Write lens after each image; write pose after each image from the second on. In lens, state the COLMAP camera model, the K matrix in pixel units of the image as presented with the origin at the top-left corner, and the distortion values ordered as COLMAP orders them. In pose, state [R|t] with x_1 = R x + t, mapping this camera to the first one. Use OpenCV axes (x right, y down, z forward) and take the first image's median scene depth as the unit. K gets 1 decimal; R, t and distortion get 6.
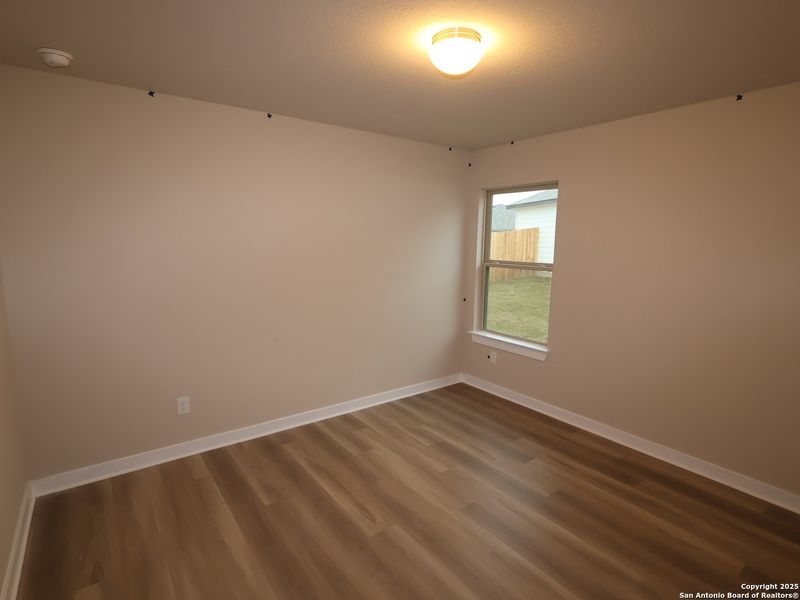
lens RADIAL K [[423.4, 0, 403.4], [0, 423.4, 299.2], [0, 0, 1]] dist [0.009330, 0.001032]
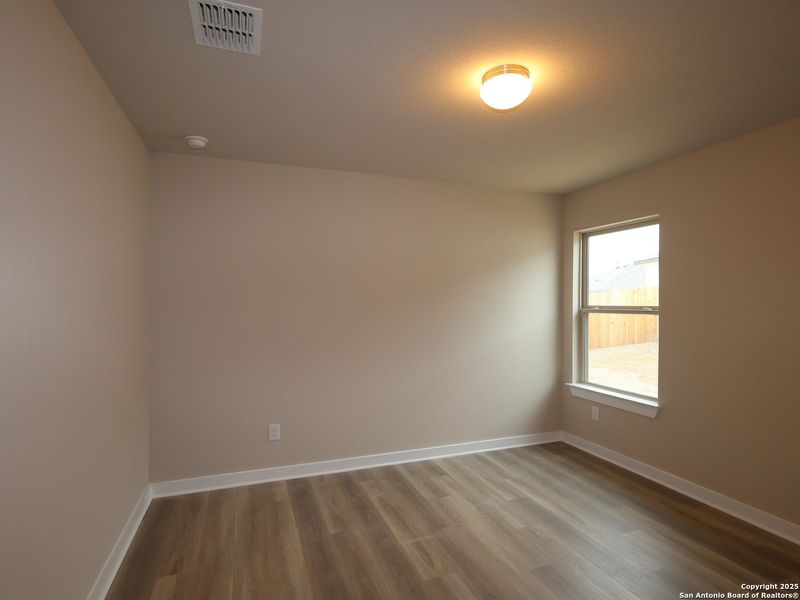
lens RADIAL K [[423.4, 0, 398.1], [0, 423.4, 298.6], [0, 0, 1]] dist [0.009330, 0.001032]
pose [[0.960476, -0.011853, -0.278109, 0.094819], [-0.029147, 0.989318, -0.142829, 0.056049], [0.276831, 0.145290, 0.949871, 0.000322]]
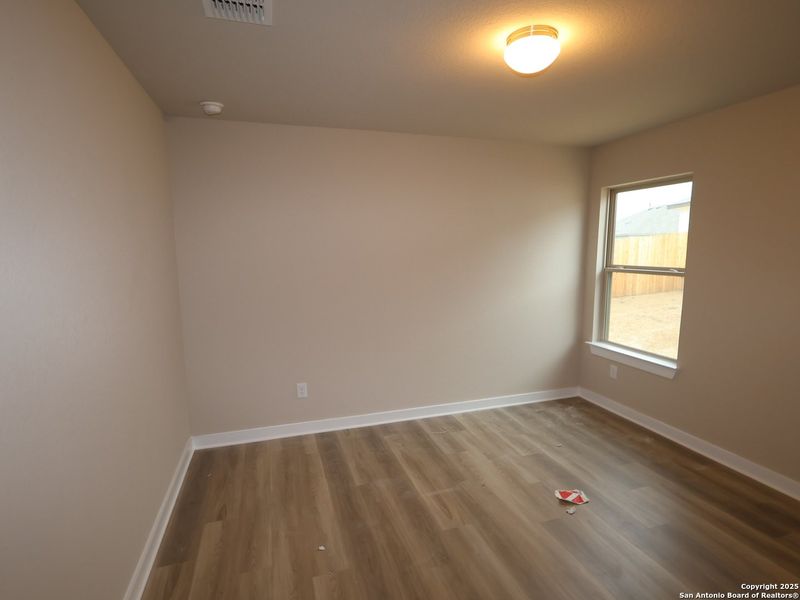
lens RADIAL K [[423.4, 0, 401.0], [0, 423.4, 301.2], [0, 0, 1]] dist [0.009330, 0.001032]
pose [[0.947234, 0.021669, -0.319808, 0.100614], [-0.026491, 0.999591, -0.010734, 0.011844], [0.319445, 0.018639, 0.947421, -0.013883]]
